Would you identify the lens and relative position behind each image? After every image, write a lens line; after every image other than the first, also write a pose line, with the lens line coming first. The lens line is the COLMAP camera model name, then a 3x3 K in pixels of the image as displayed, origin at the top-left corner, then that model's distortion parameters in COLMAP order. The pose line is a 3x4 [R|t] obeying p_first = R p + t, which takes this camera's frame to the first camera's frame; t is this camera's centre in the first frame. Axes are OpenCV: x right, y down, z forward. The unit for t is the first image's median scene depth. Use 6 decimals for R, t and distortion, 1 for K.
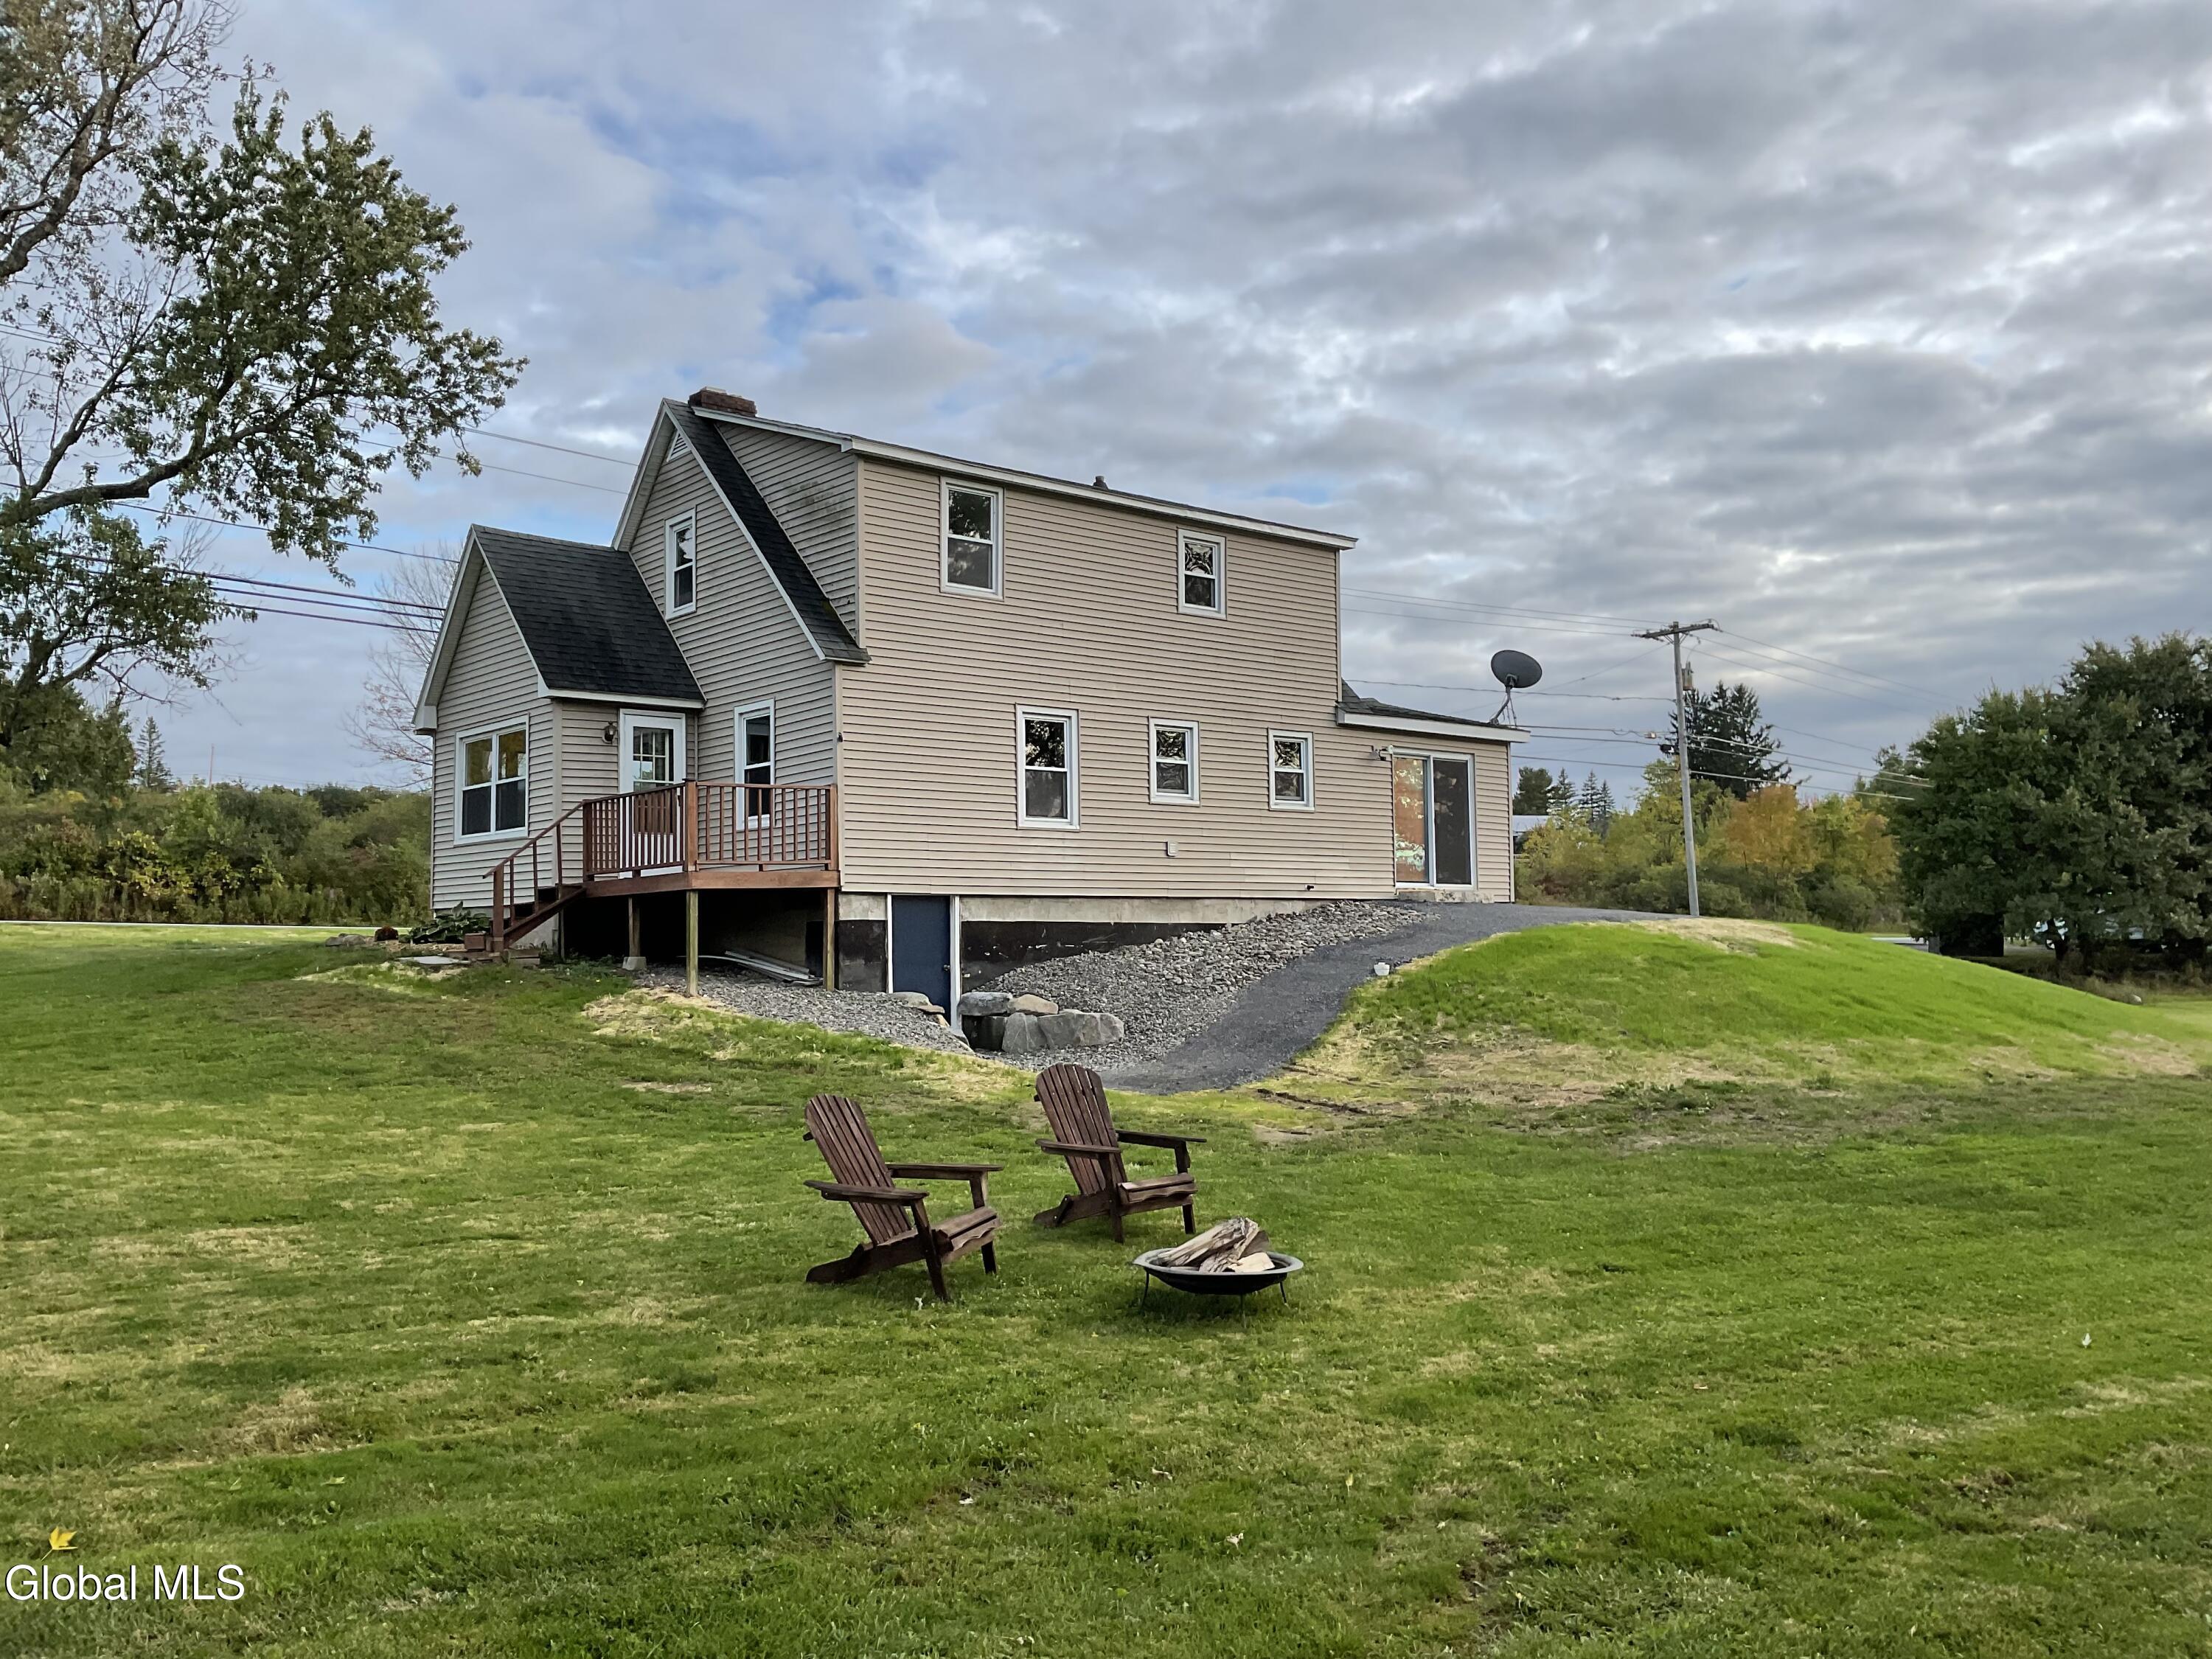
lens RADIAL K [[1832.9, 0, 1099.7], [0, 1832.9, 847.7], [0, 0, 1]] dist [0.101425, -0.192549]
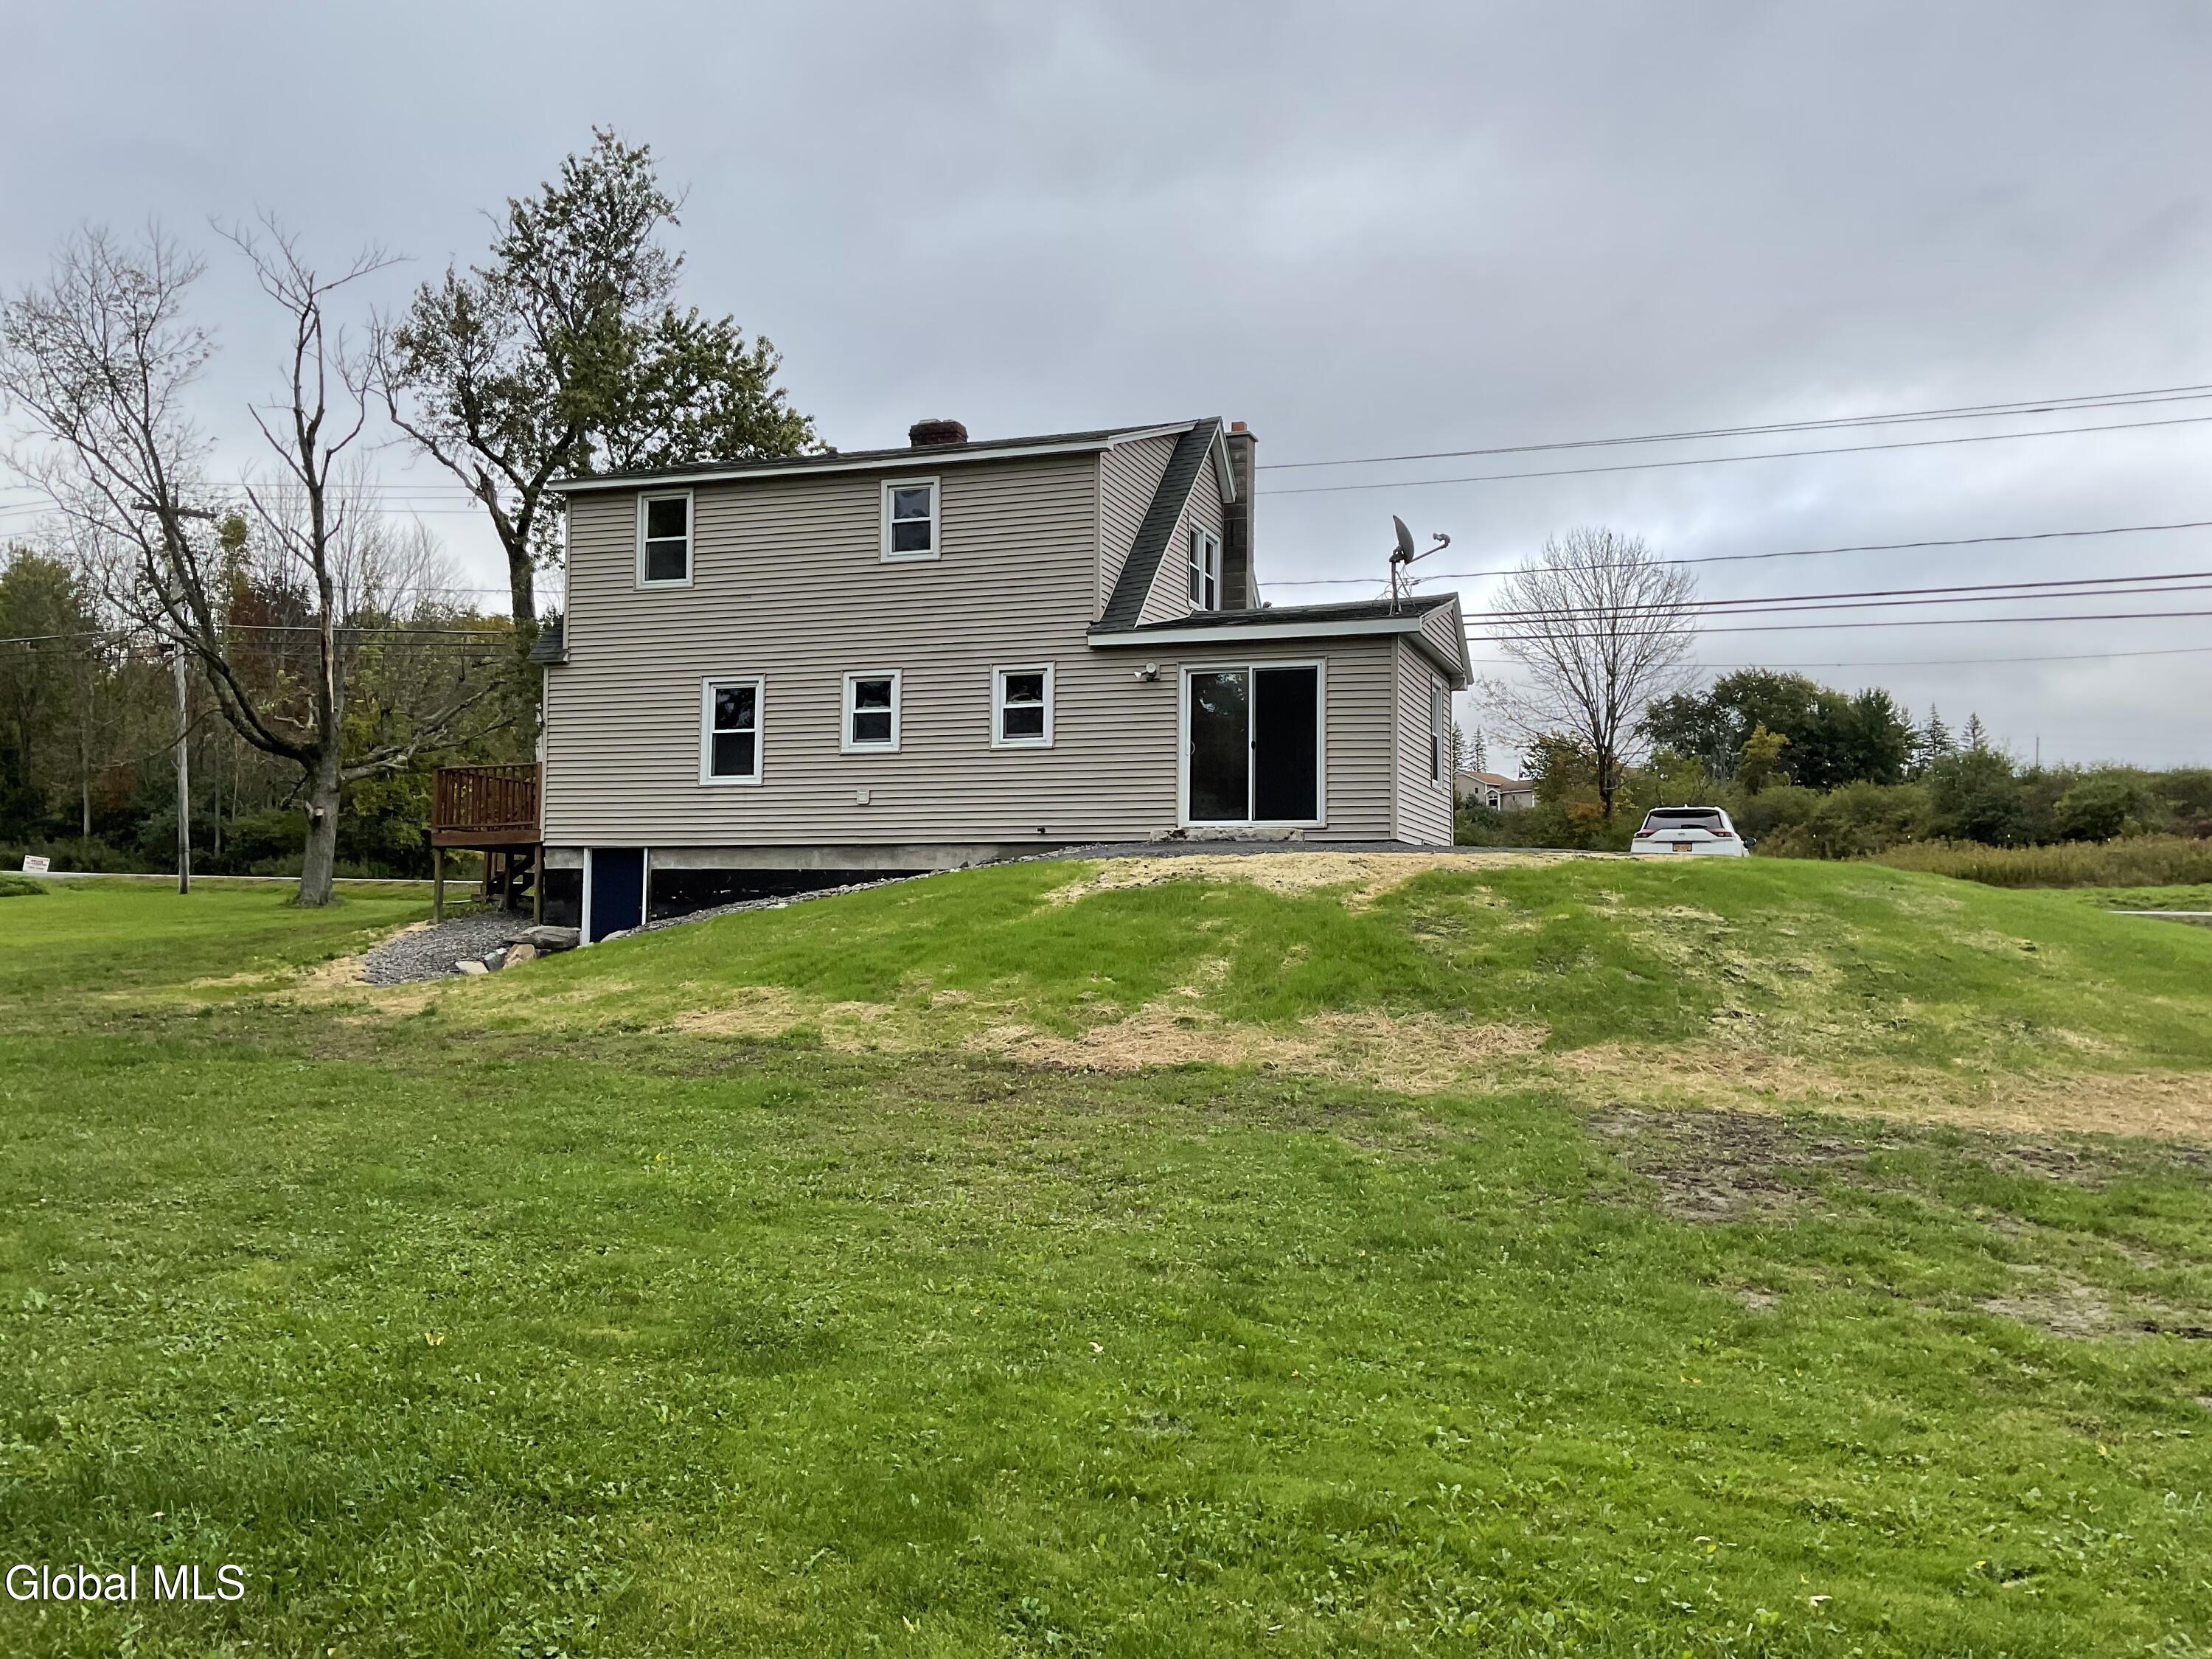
lens RADIAL K [[1832.9, 0, 1105.7], [0, 1832.9, 827.2], [0, 0, 1]] dist [0.101425, -0.192549]
pose [[0.509919, -0.040560, -0.859266, 0.972383], [0.030784, 0.999108, -0.028893, 0.050247], [0.859672, -0.011719, 0.510713, 0.589836]]
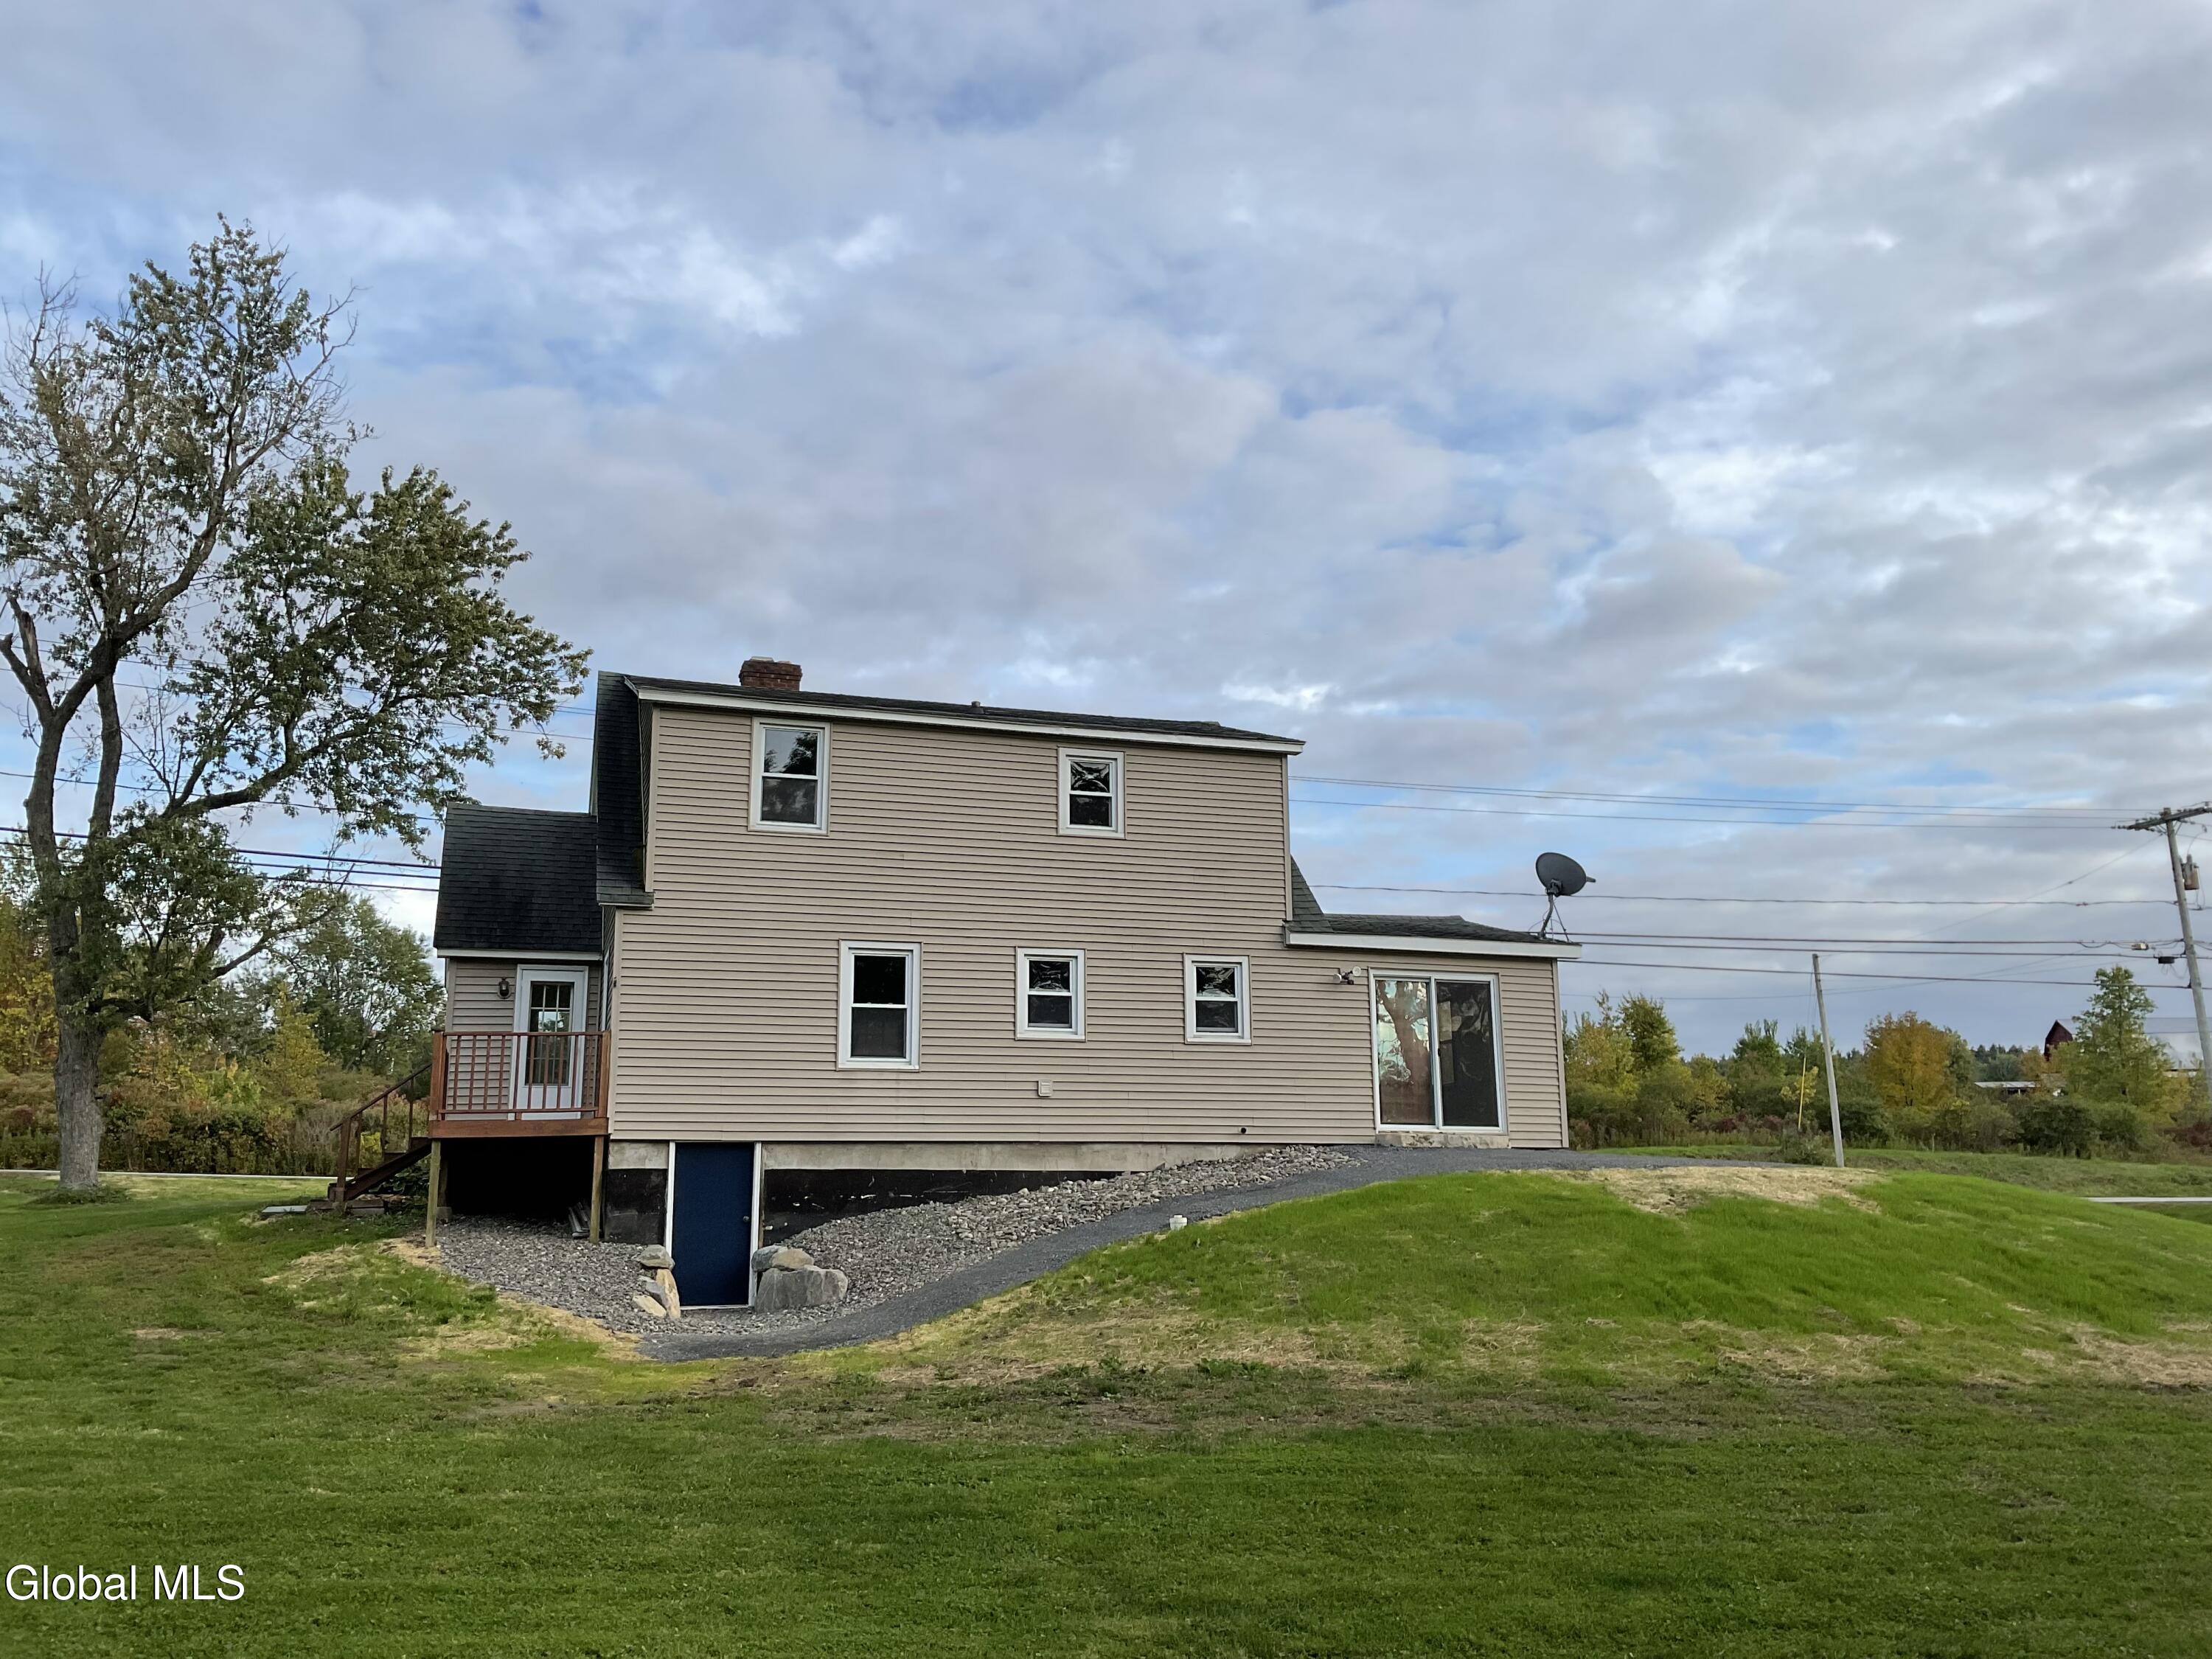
lens RADIAL K [[1832.9, 0, 1094.7], [0, 1832.9, 832.8], [0, 0, 1]] dist [0.101425, -0.192549]
pose [[0.927171, -0.071080, -0.367834, 0.406785], [0.016407, 0.988598, -0.149680, 0.011928], [0.374280, 0.132744, 0.917766, 0.144936]]
